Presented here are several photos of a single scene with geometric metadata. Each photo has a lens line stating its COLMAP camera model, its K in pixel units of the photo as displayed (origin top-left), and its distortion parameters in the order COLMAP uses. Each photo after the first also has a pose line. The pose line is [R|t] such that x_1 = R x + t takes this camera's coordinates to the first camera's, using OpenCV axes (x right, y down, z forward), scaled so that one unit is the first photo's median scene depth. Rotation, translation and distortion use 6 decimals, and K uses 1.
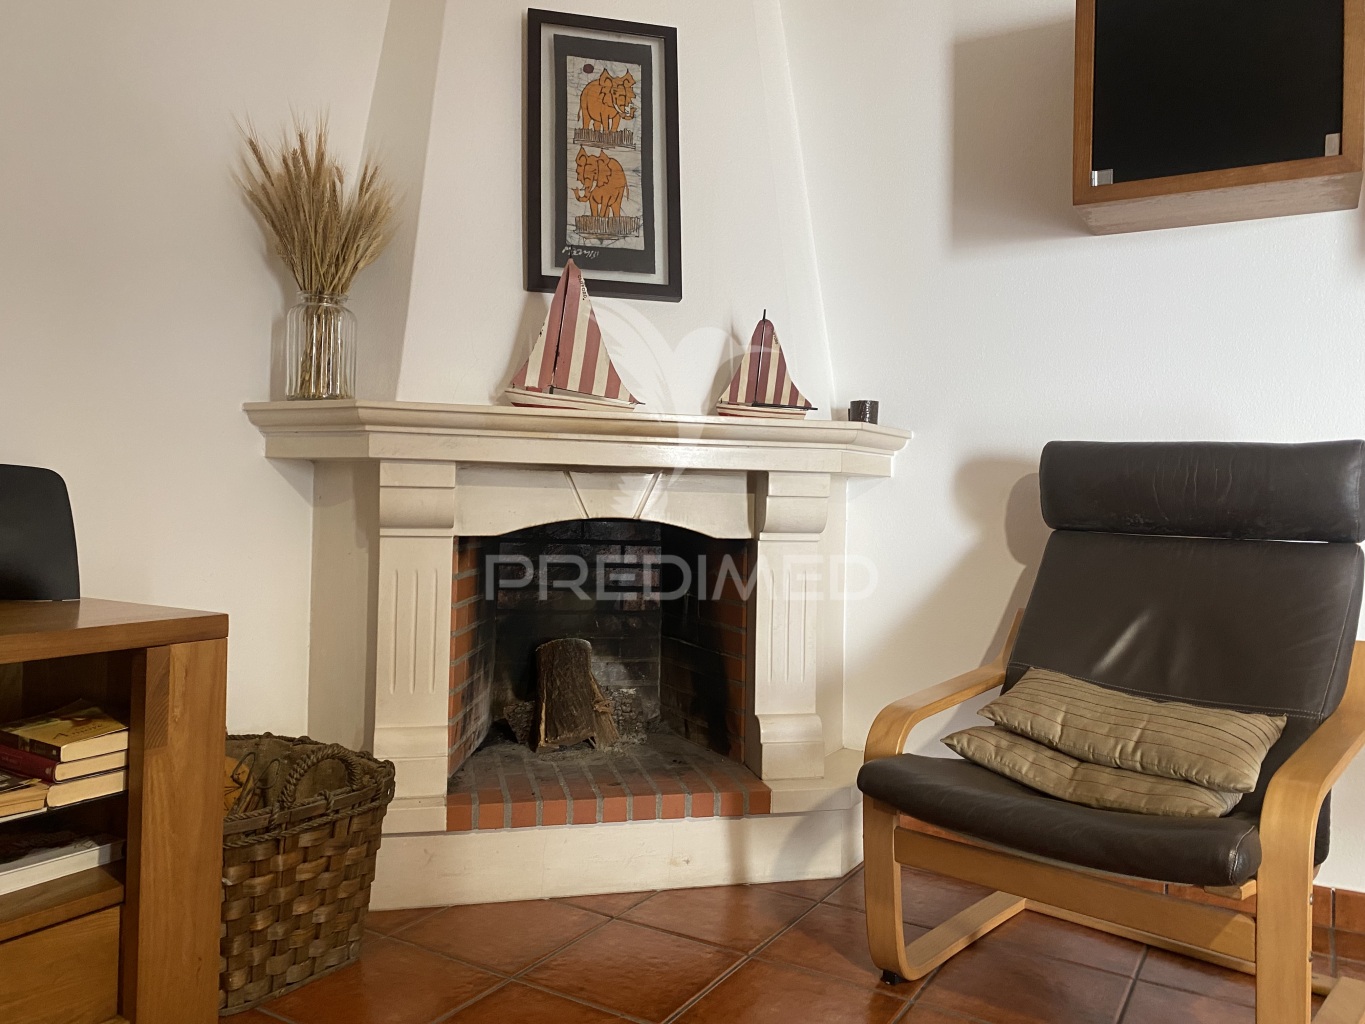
lens RADIAL K [[1051.5, 0, 699.3], [0, 1051.5, 490.3], [0, 0, 1]] dist [0.012579, -0.001037]
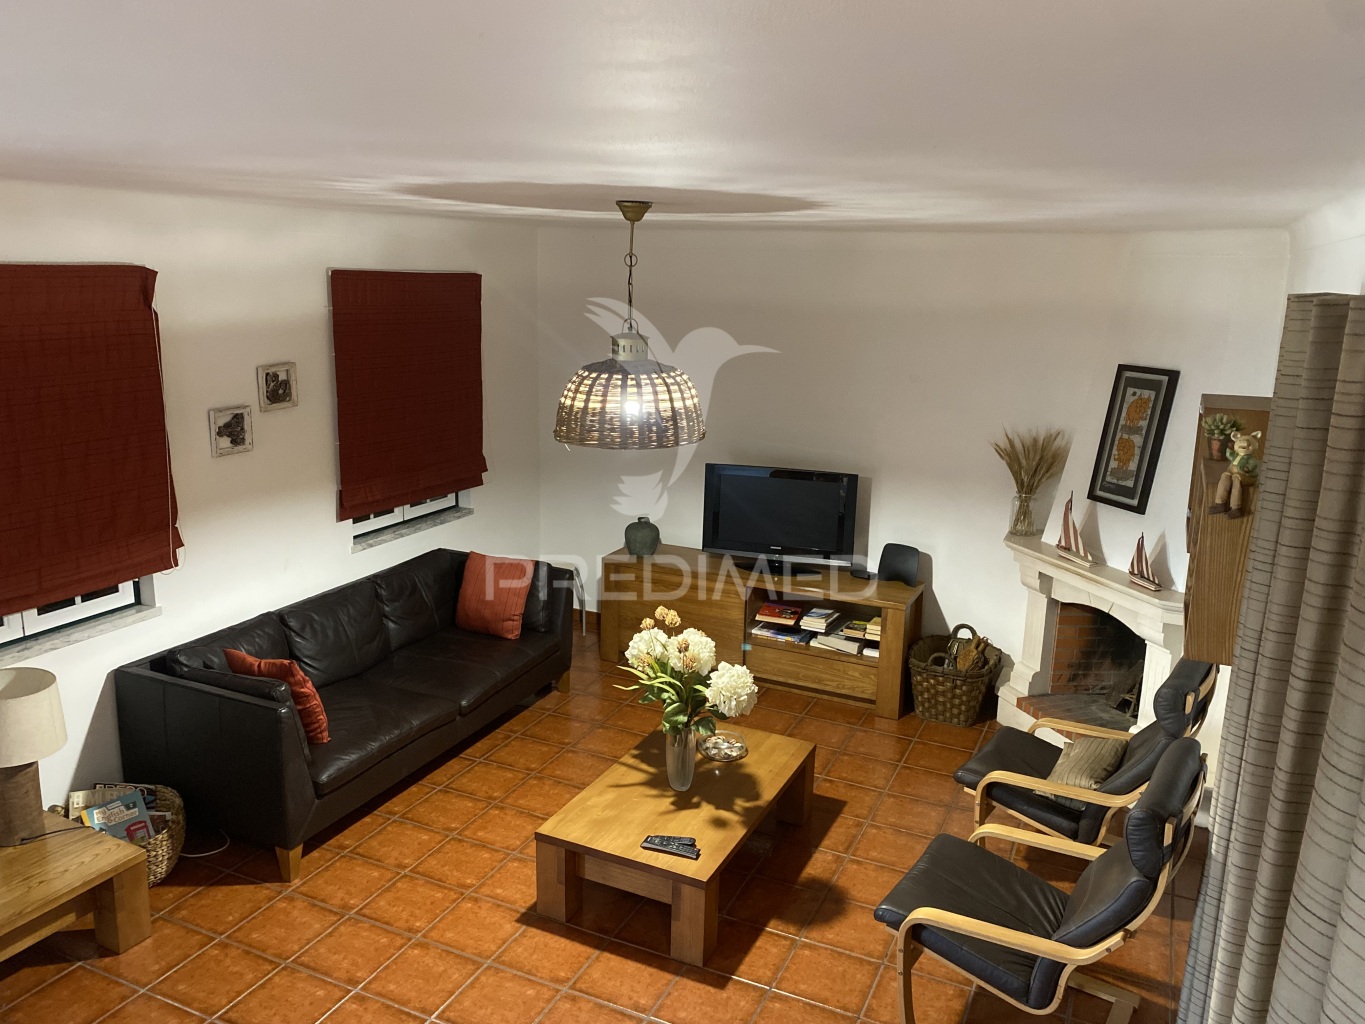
lens RADIAL K [[1051.5, 0, 699.3], [0, 1051.5, 490.3], [0, 0, 1]] dist [0.012579, -0.001037]
pose [[0.097998, 0.185179, -0.977806, 1.869907], [-0.027623, 0.982663, 0.183331, -0.577383], [0.994803, 0.009043, 0.101414, -0.040484]]
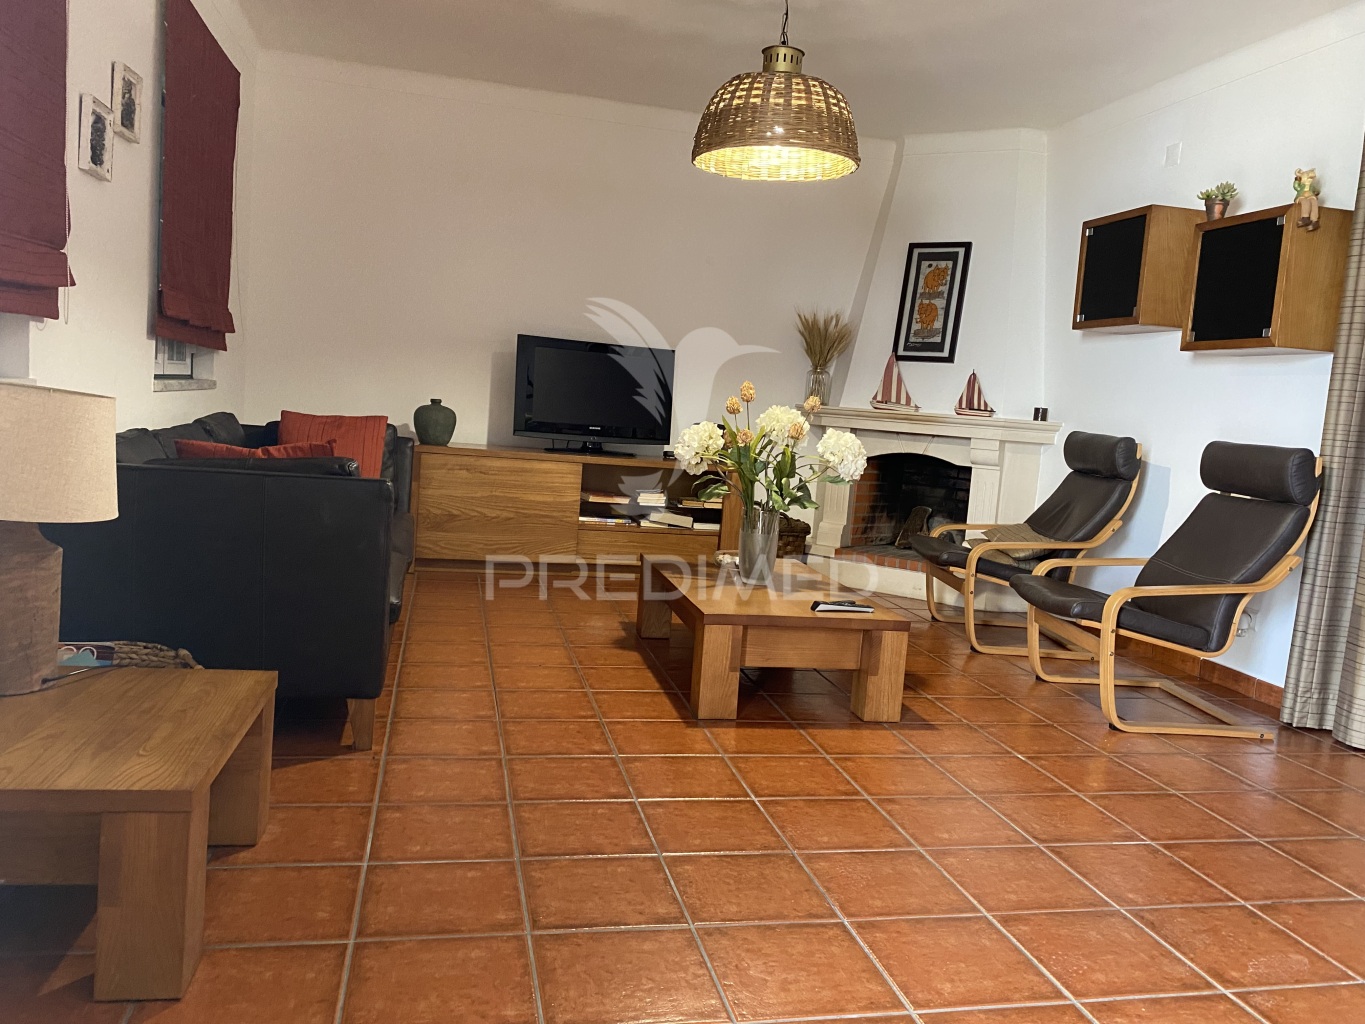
lens RADIAL K [[1036.0, 0, 688.3], [0, 1036.0, 505.2], [0, 0, 1]] dist [0.039666, -0.053991]
pose [[0.682201, 0.102683, -0.723919, 1.311413], [-0.063666, 0.994671, 0.081091, -0.015461], [0.728388, -0.009231, 0.685103, -1.044289]]
